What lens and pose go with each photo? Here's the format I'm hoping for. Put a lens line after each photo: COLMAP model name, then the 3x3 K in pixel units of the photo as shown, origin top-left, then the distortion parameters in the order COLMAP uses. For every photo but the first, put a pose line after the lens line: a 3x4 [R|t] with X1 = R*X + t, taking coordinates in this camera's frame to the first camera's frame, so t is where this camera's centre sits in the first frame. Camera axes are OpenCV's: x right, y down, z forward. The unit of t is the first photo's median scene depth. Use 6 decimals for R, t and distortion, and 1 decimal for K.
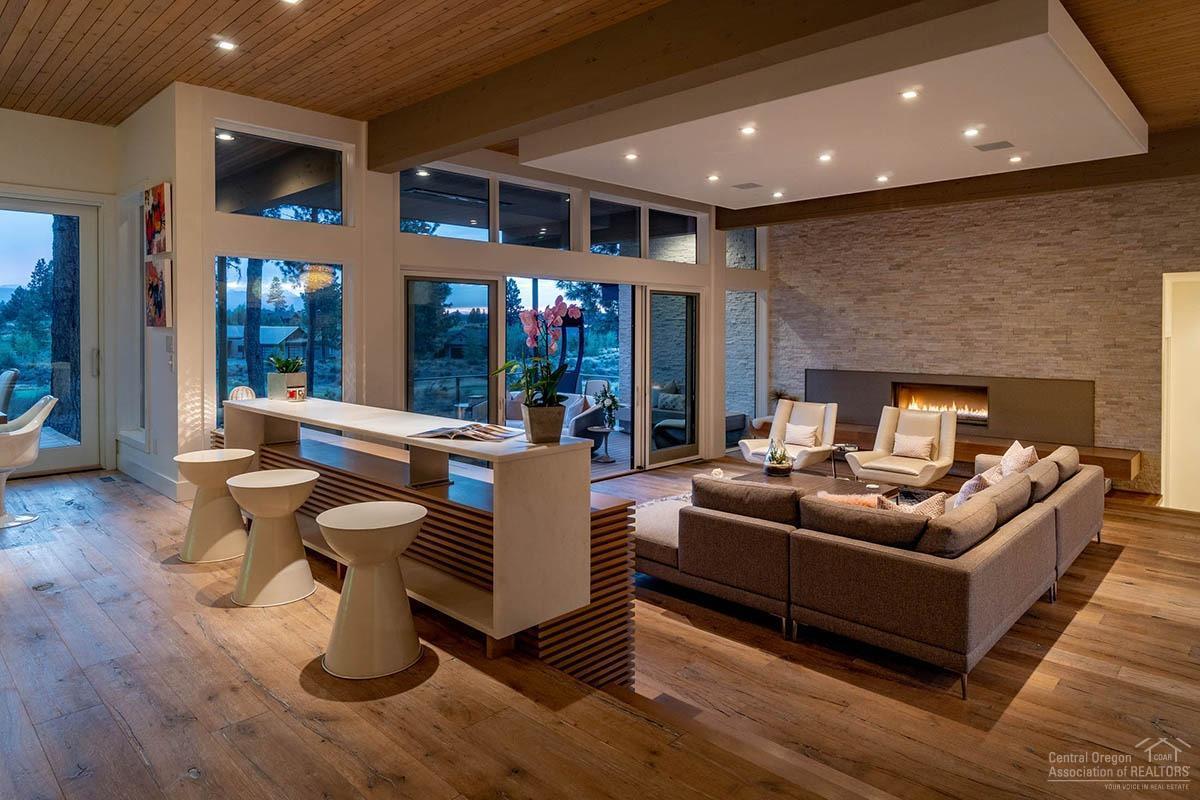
lens RADIAL K [[726.8, 0, 583.7], [0, 726.8, 333.2], [0, 0, 1]] dist [0.006381, 0.000926]
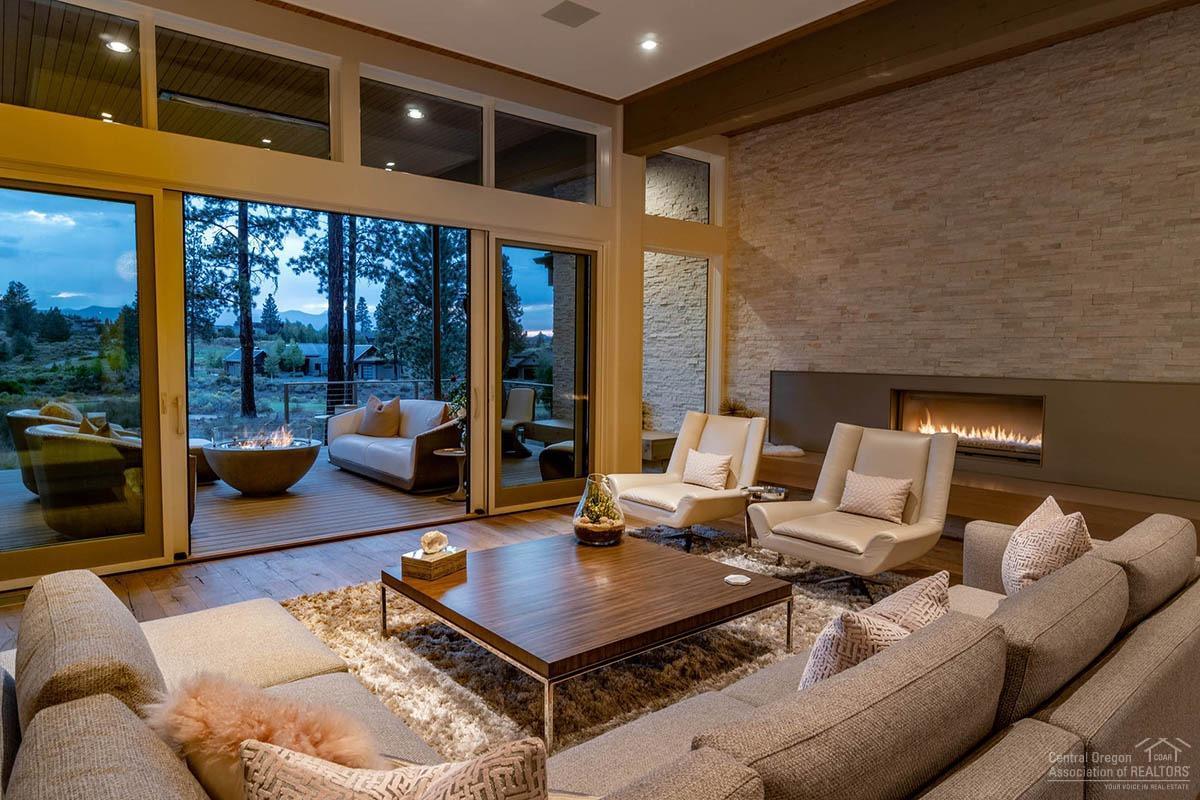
lens RADIAL K [[726.8, 0, 599.8], [0, 726.8, 394.1], [0, 0, 1]] dist [0.006381, 0.000926]
pose [[0.994115, 0.016390, -0.107078, 0.254405], [-0.011116, 0.998704, 0.049673, 0.045368], [0.107754, -0.048190, 0.993009, 0.366481]]
